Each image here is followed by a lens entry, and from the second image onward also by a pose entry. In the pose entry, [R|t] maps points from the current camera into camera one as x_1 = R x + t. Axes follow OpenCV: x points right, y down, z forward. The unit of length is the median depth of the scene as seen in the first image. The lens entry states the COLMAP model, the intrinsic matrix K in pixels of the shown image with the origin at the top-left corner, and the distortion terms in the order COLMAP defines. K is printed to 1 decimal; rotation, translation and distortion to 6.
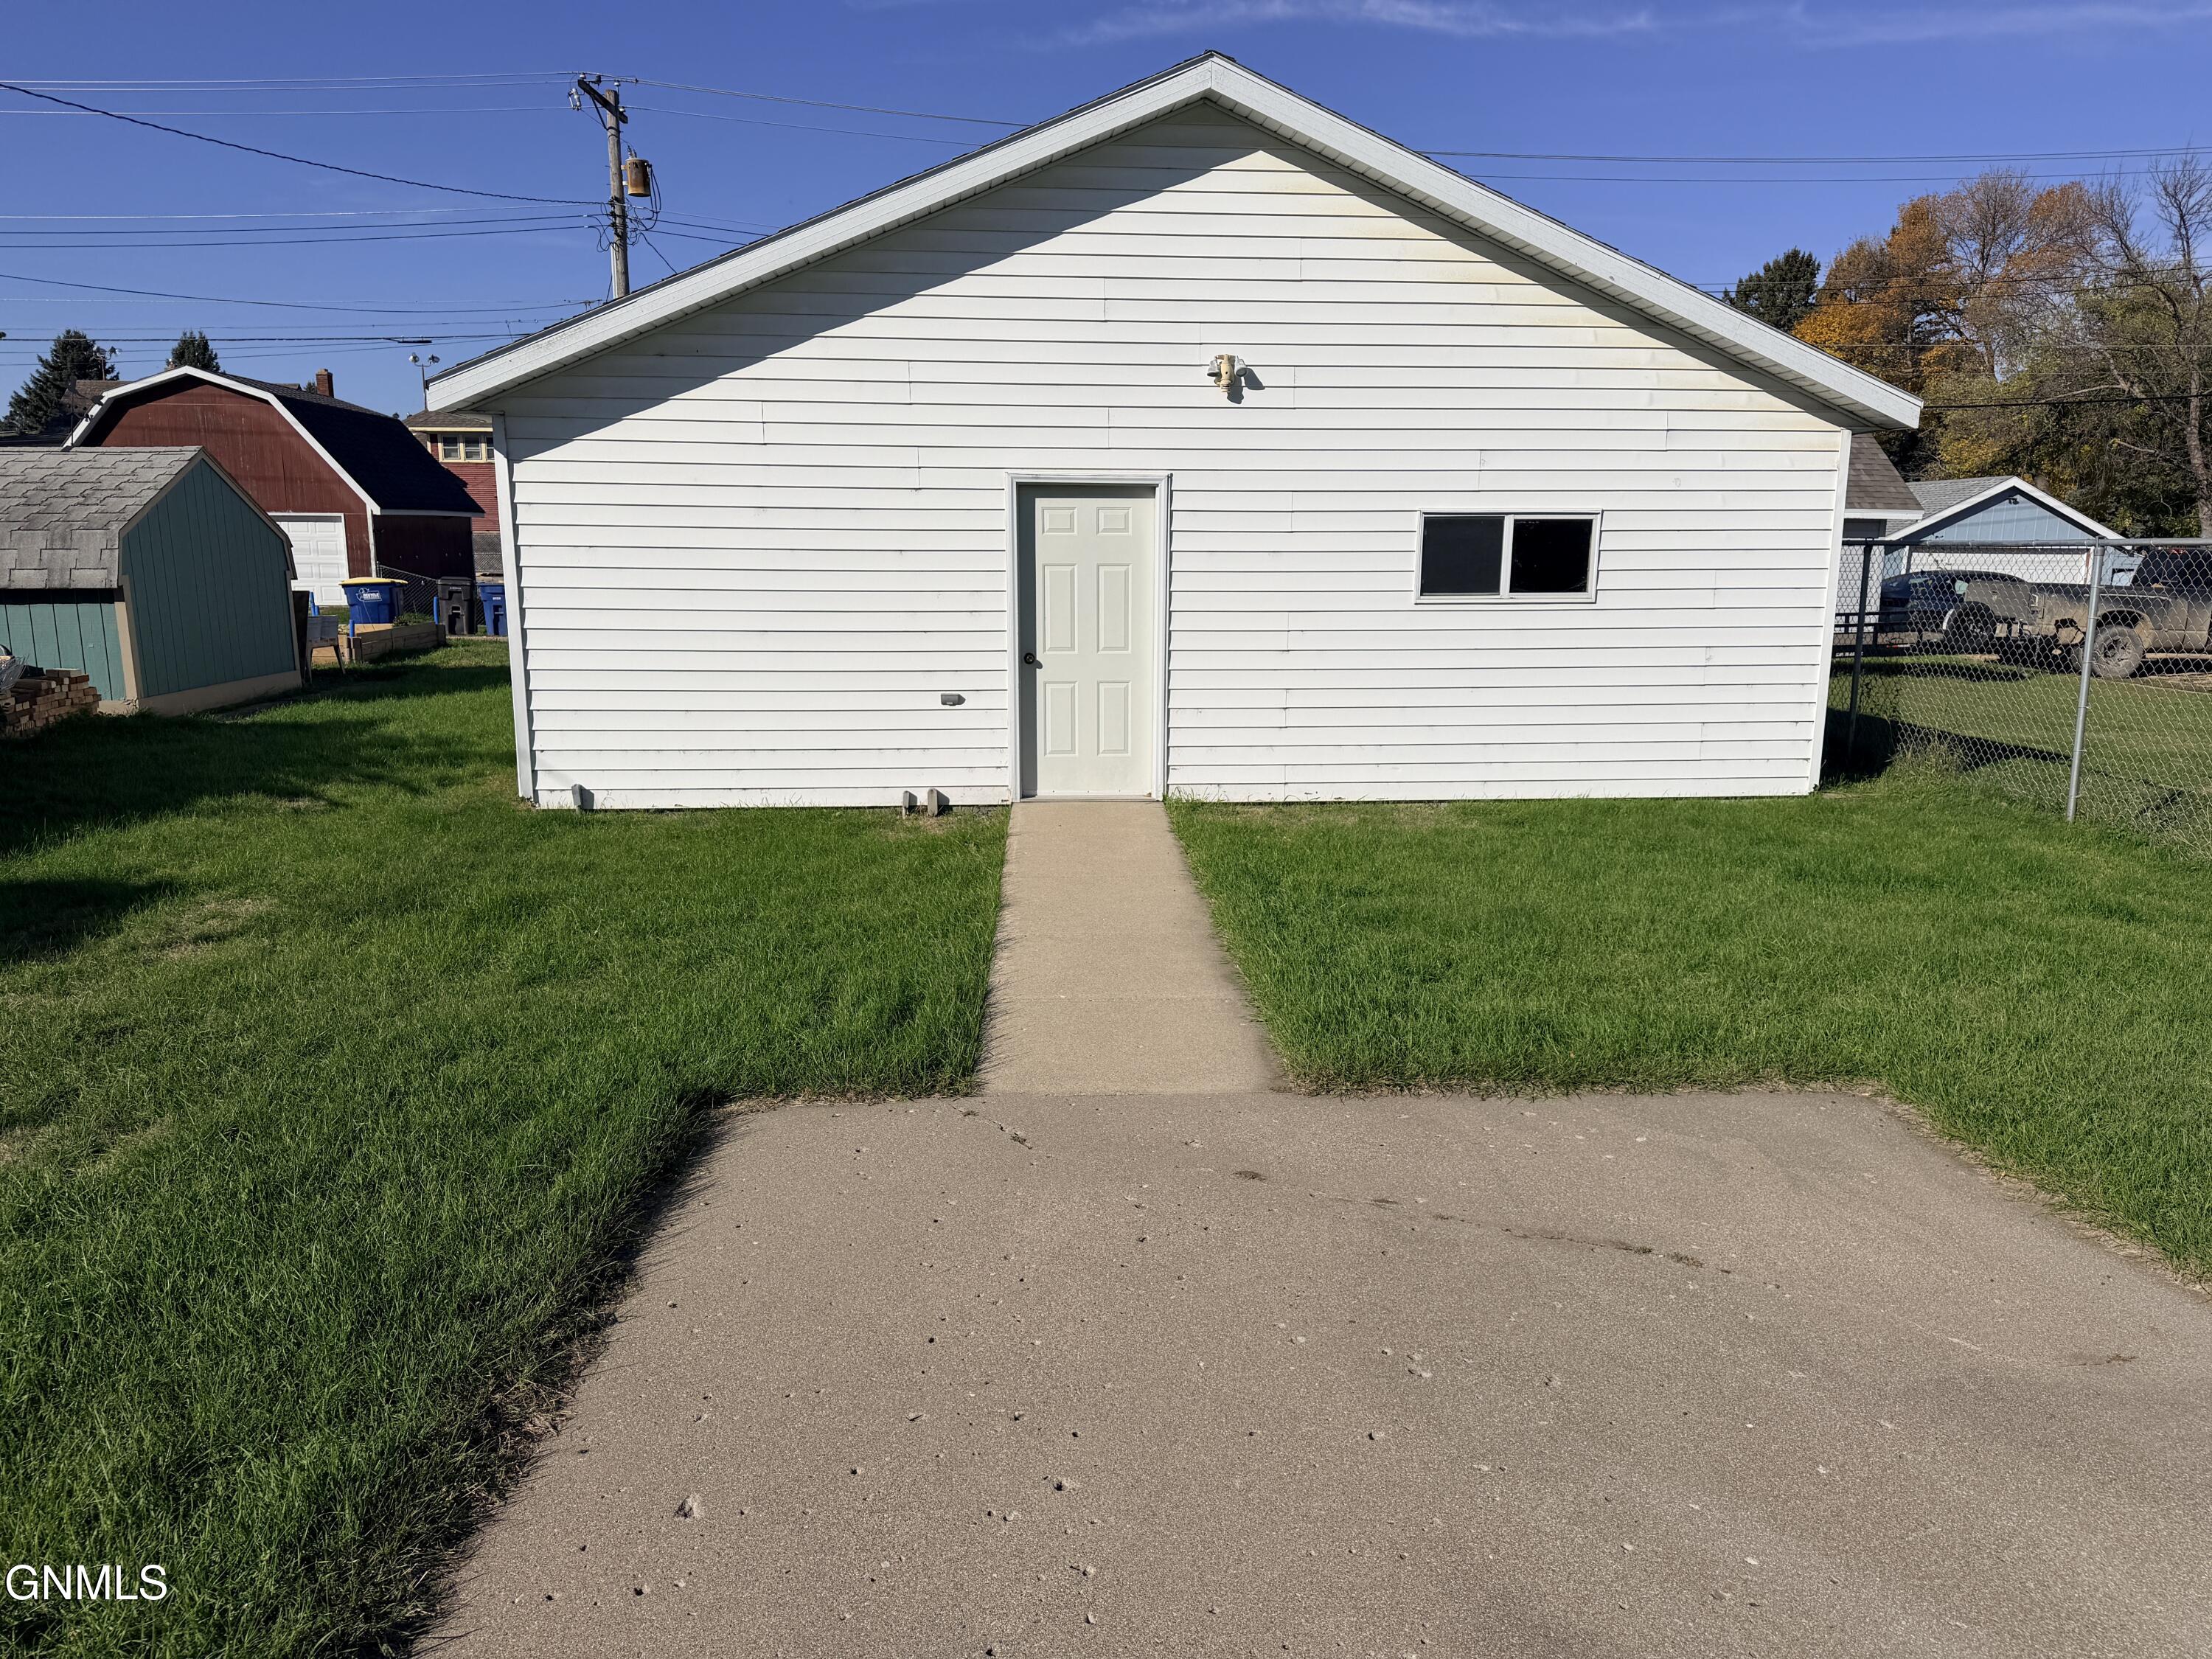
lens RADIAL K [[1541.8, 0, 1090.1], [0, 1541.8, 833.6], [0, 0, 1]] dist [0.046713, 0.000104]
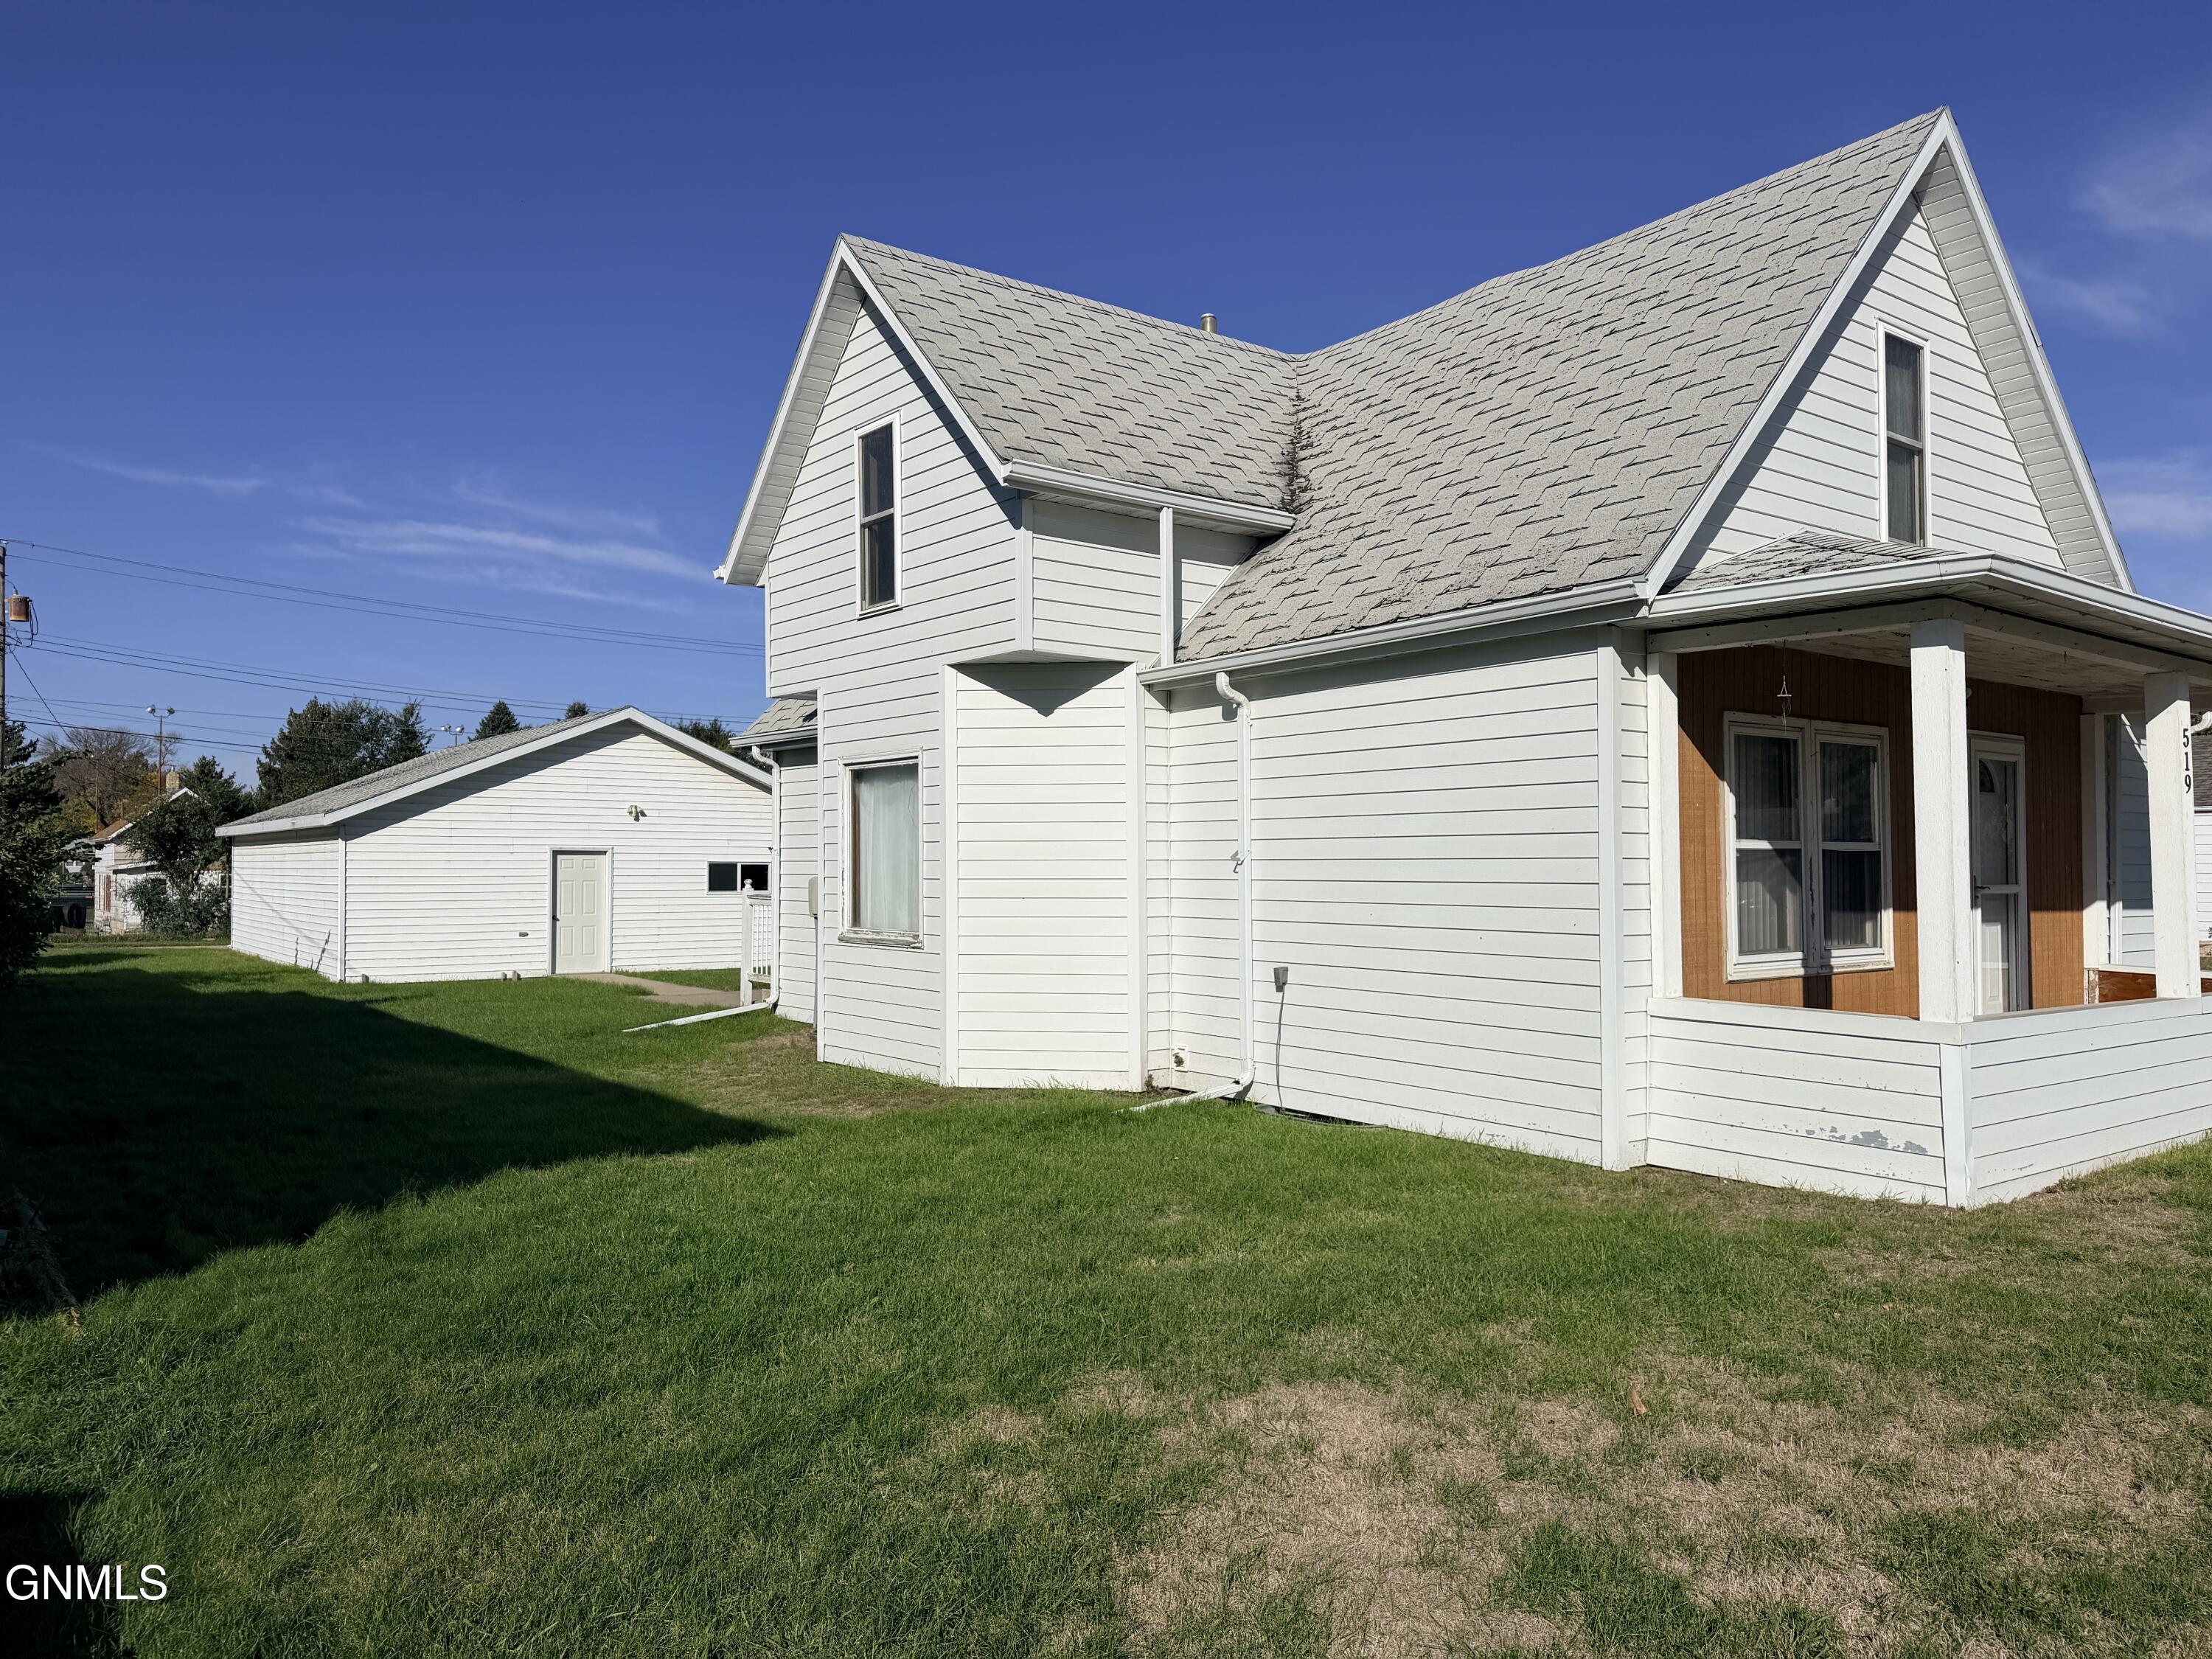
lens RADIAL K [[1541.8, 0, 1099.8], [0, 1541.8, 835.6], [0, 0, 1]] dist [0.046713, 0.000104]
pose [[0.840221, 0.010034, 0.542151, -0.685403], [0.102168, 0.978992, -0.176457, 0.301613], [-0.532532, 0.203654, 0.821544, -1.629473]]
